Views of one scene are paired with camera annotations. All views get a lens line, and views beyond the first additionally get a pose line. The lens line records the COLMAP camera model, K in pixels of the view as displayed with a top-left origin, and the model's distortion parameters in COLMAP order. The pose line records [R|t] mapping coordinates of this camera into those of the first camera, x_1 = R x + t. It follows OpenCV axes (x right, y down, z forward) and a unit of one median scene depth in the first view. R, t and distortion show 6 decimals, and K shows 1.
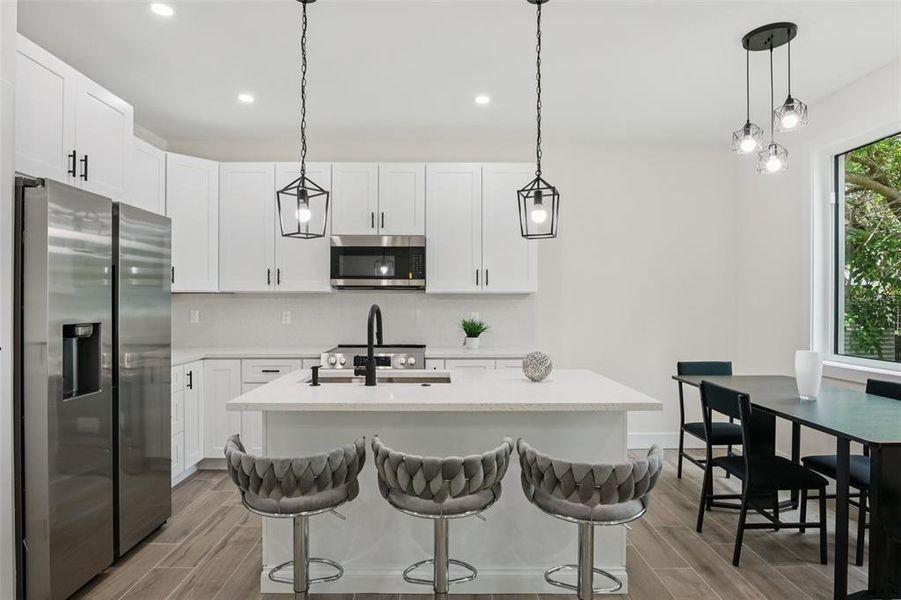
lens RADIAL K [[499.0, 0, 449.0], [0, 499.0, 303.1], [0, 0, 1]] dist [-0.008589, -0.000832]
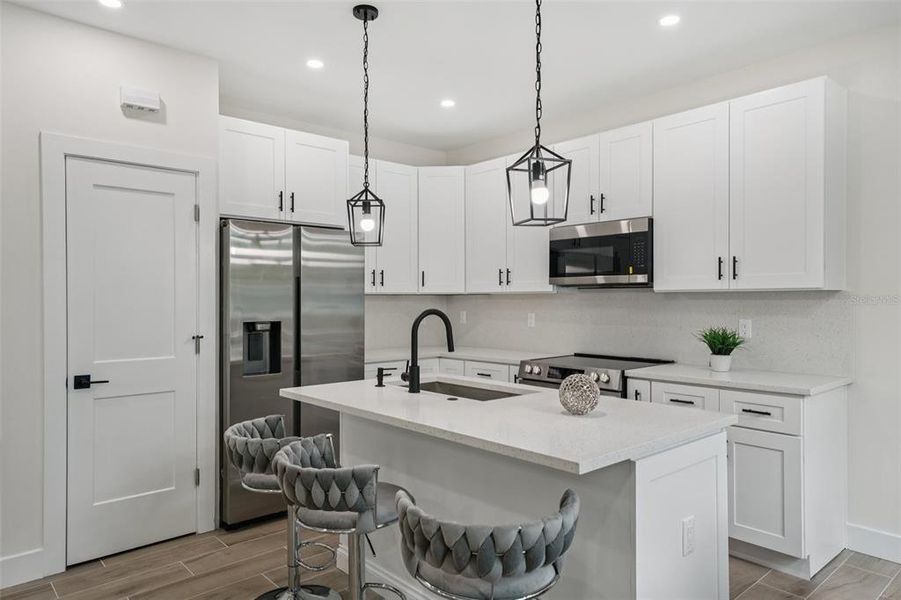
lens RADIAL K [[595.1, 0, 447.7], [0, 595.1, 301.3], [0, 0, 1]] dist [0.022129, -0.003988]
pose [[0.653413, -0.000251, -0.757001, 0.635768], [0.002221, 0.999996, 0.001585, -0.011516], [0.756998, -0.002718, 0.653411, 0.243682]]
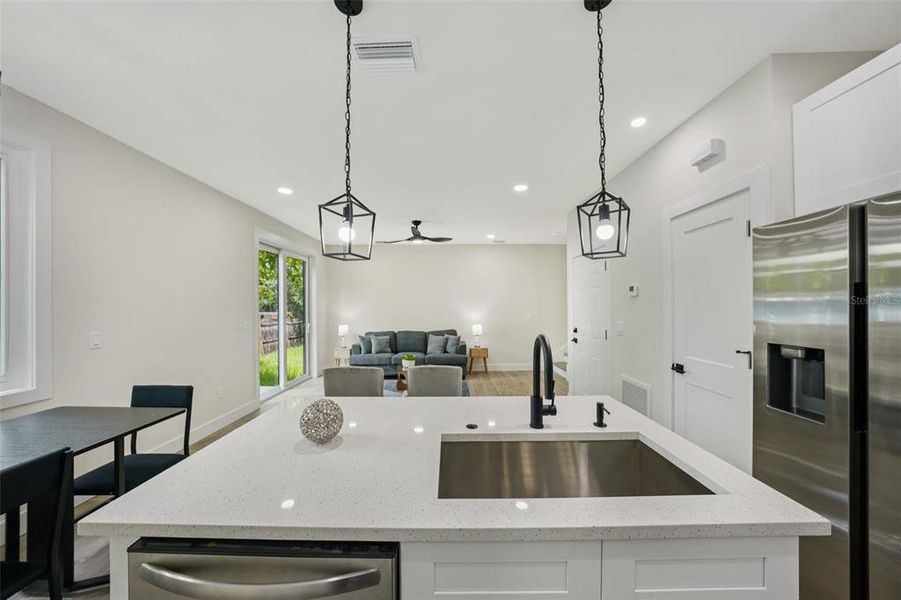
lens RADIAL K [[311.5, 0, 444.7], [0, 311.5, 302.8], [0, 0, 1]] dist [-0.023924, -0.000084]
pose [[-0.999327, 0.002897, 0.036563, -0.016409], [0.002492, 0.999935, -0.011106, -0.032601], [-0.036593, -0.011008, -0.999270, 1.278939]]
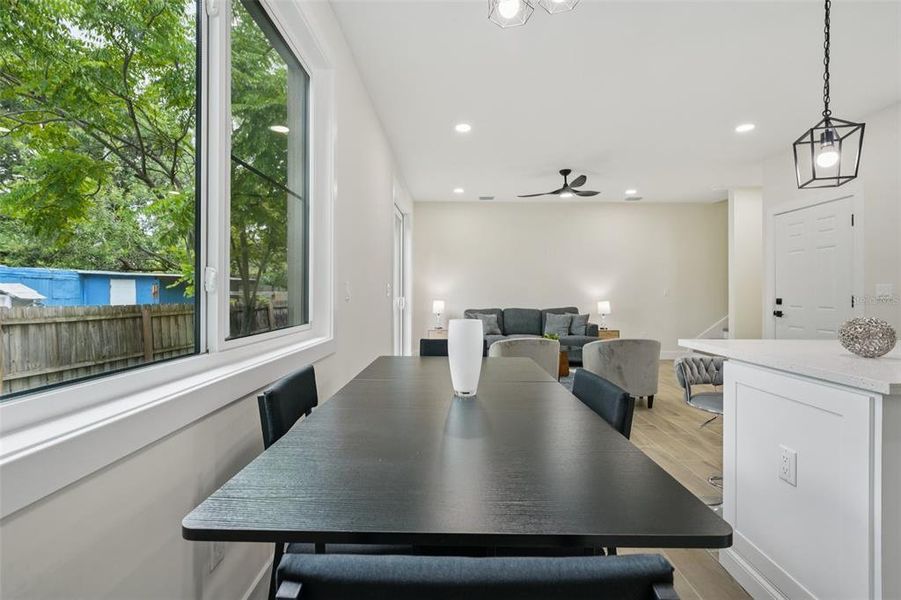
lens RADIAL K [[408.5, 0, 445.4], [0, 408.5, 291.7], [0, 0, 1]] dist [-0.002223, -0.000049]
pose [[-0.999388, -0.006373, 0.034384, 0.690479], [-0.006493, 0.999973, -0.003368, 0.060206], [-0.034361, -0.003590, -0.999403, 1.445949]]
